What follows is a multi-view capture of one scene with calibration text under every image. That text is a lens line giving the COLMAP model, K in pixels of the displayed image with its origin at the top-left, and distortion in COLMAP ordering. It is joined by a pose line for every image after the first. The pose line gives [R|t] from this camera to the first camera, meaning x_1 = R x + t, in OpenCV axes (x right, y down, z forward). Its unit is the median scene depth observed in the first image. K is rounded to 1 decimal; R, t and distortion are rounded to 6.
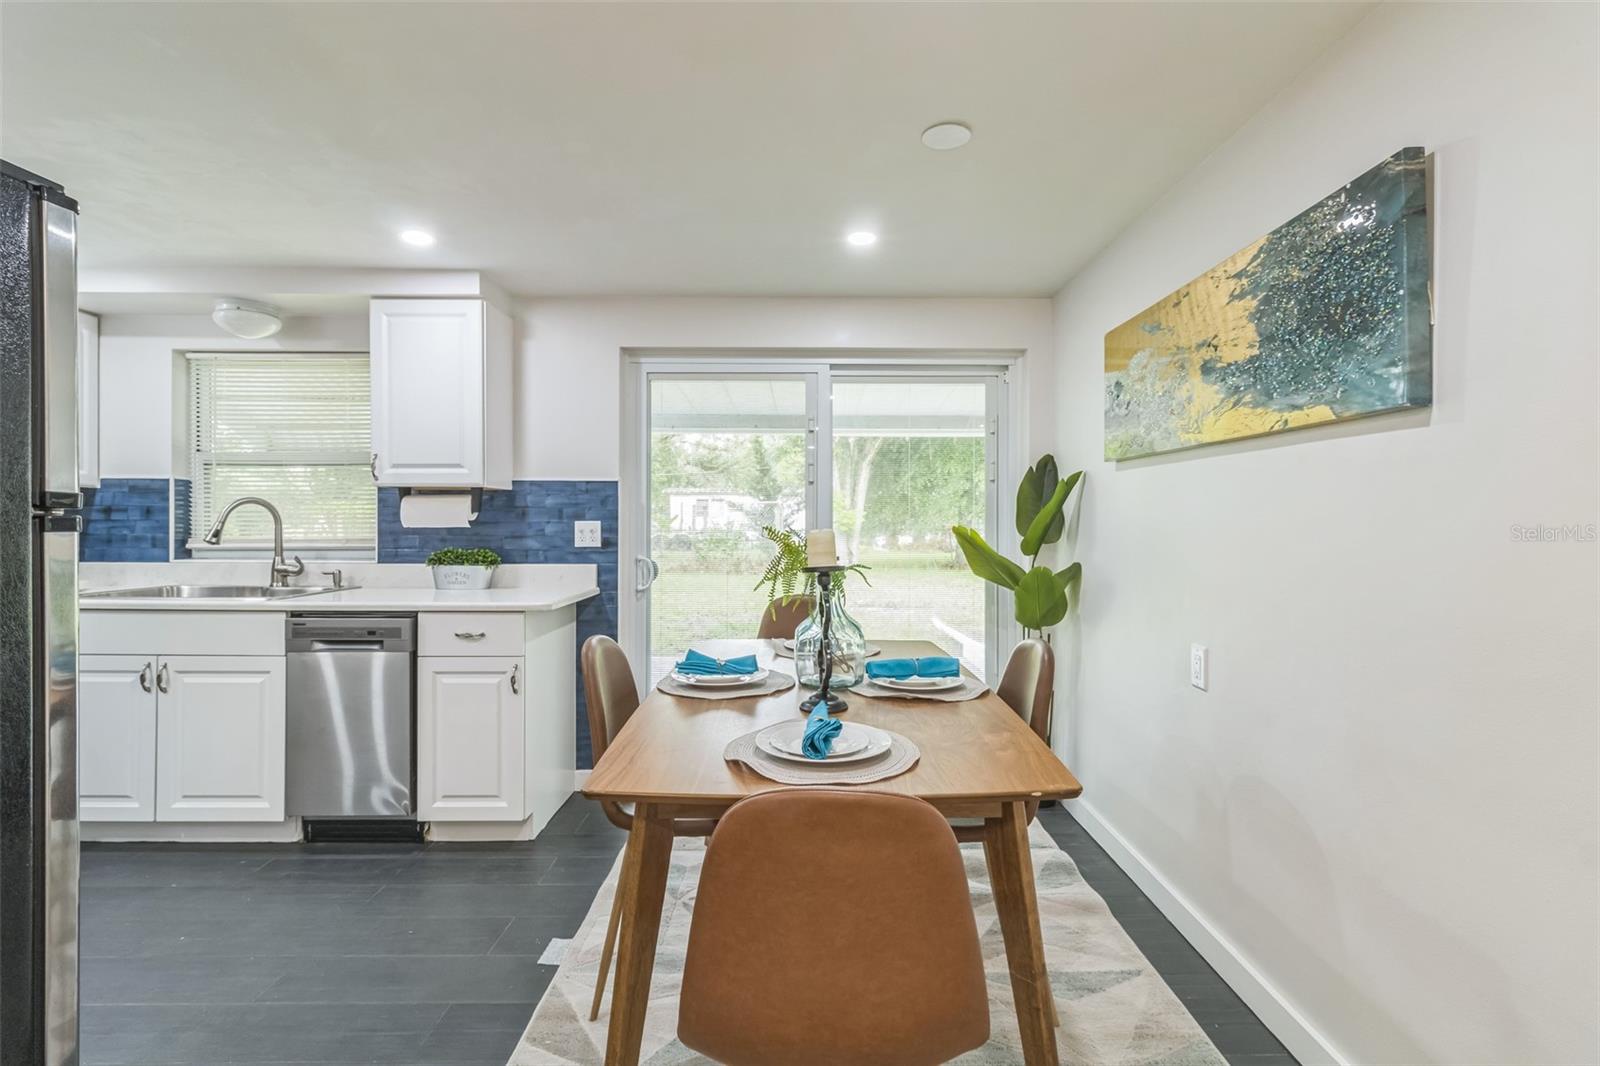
lens RADIAL K [[739.7, 0, 806.8], [0, 739.7, 523.2], [0, 0, 1]] dist [0.008107, -0.000787]
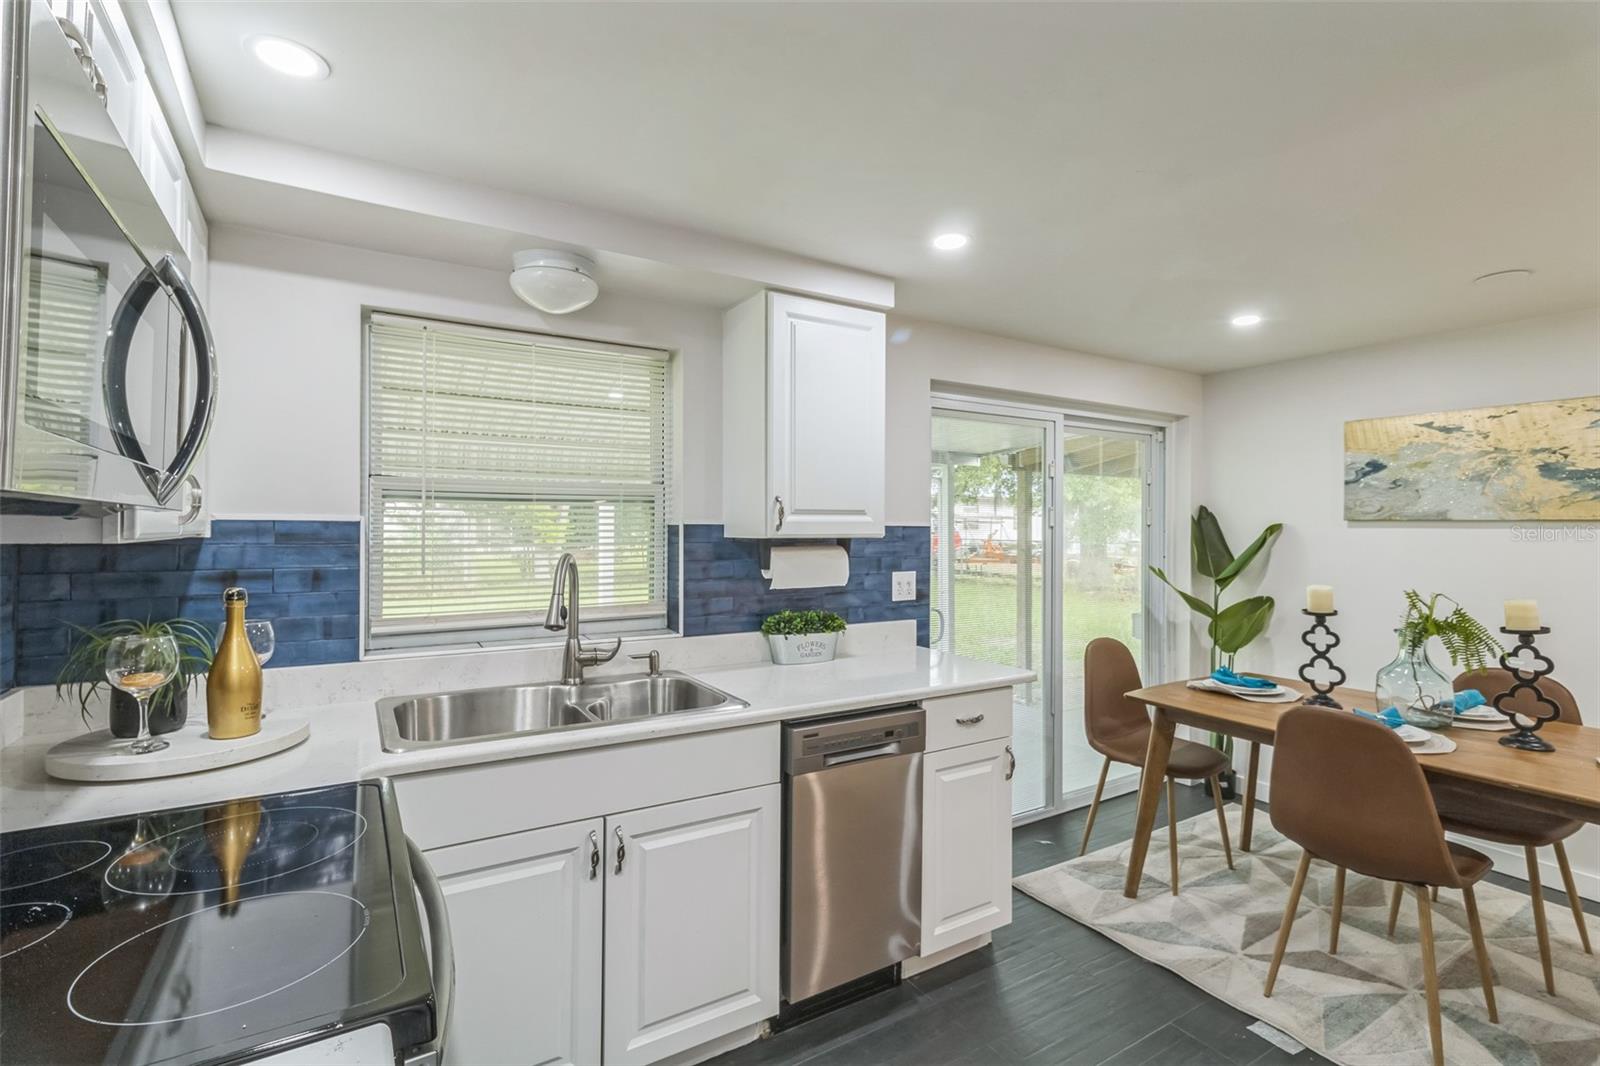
lens RADIAL K [[739.7, 0, 798.3], [0, 739.7, 526.2], [0, 0, 1]] dist [0.008107, -0.000787]
pose [[0.858388, 0.002359, 0.512995, -0.861192], [-0.001686, 0.999997, -0.001778, -0.055502], [-0.512998, 0.000661, 0.858389, 0.306219]]
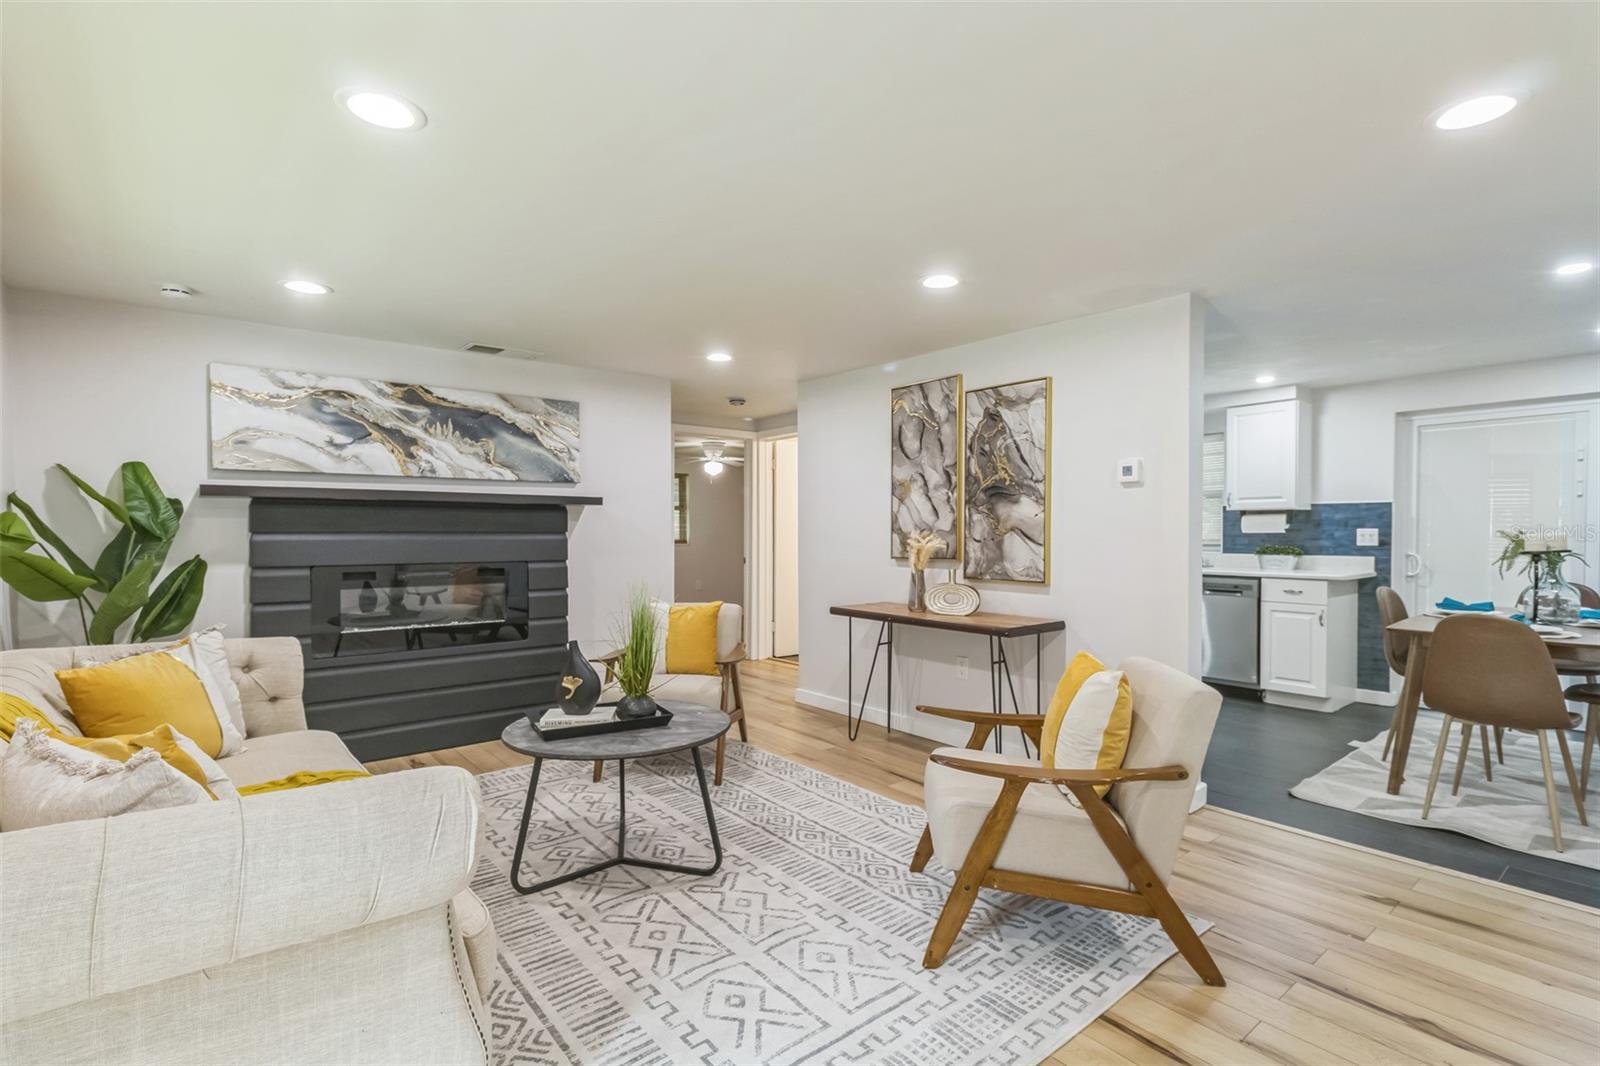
lens RADIAL K [[739.7, 0, 813.0], [0, 739.7, 546.0], [0, 0, 1]] dist [0.008107, -0.000787]
pose [[0.627902, 0.012617, -0.778190, 0.183104], [0.000305, 0.999865, 0.016457, 0.007420], [0.778293, -0.010571, 0.627813, -0.869535]]
